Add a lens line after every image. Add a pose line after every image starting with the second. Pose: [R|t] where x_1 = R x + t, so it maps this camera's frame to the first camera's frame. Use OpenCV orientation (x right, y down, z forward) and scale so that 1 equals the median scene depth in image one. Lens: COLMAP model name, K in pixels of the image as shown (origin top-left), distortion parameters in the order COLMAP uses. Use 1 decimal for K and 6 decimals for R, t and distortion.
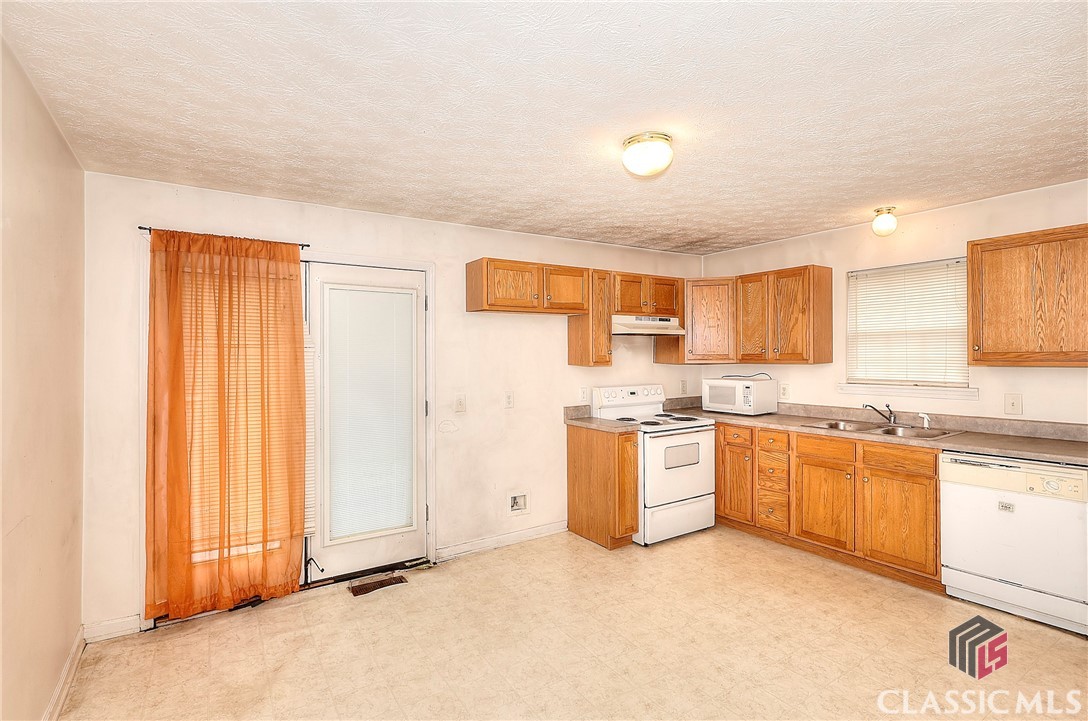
lens RADIAL K [[502.5, 0, 544.0], [0, 502.5, 360.5], [0, 0, 1]] dist [0.001960, 0.000393]
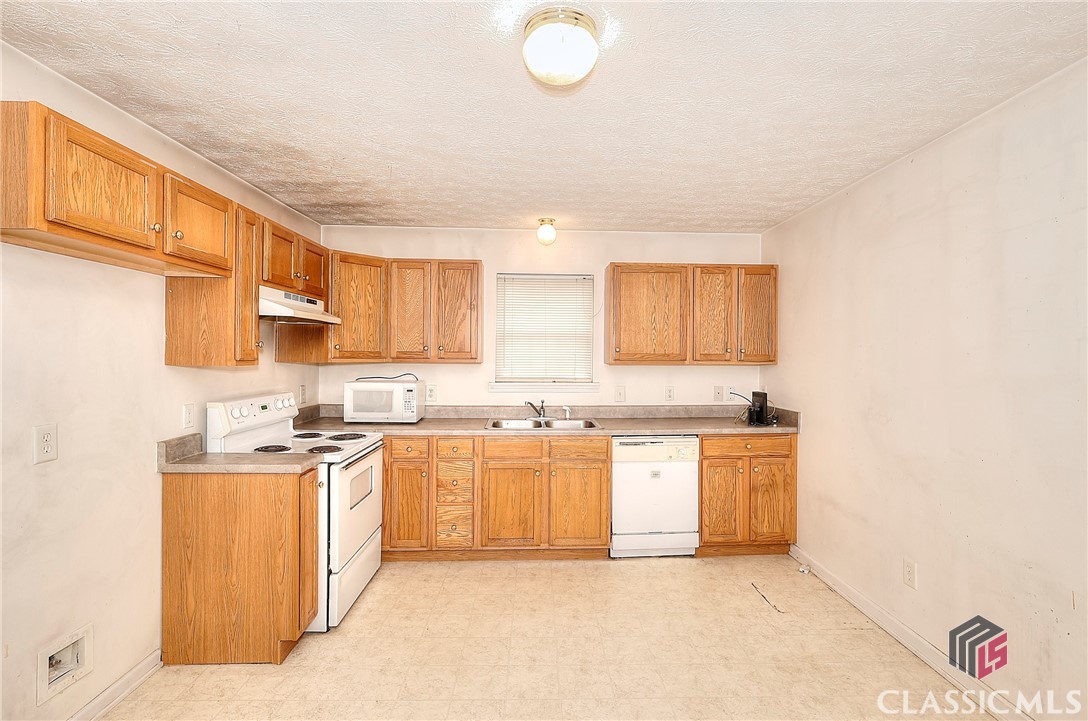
lens RADIAL K [[502.5, 0, 544.0], [0, 502.5, 360.5], [0, 0, 1]] dist [0.001960, 0.000393]
pose [[0.532590, 0.003238, 0.846367, -0.220463], [-0.004101, 0.999991, -0.001245, 0.002648], [-0.846363, -0.002808, 0.532599, 0.391910]]
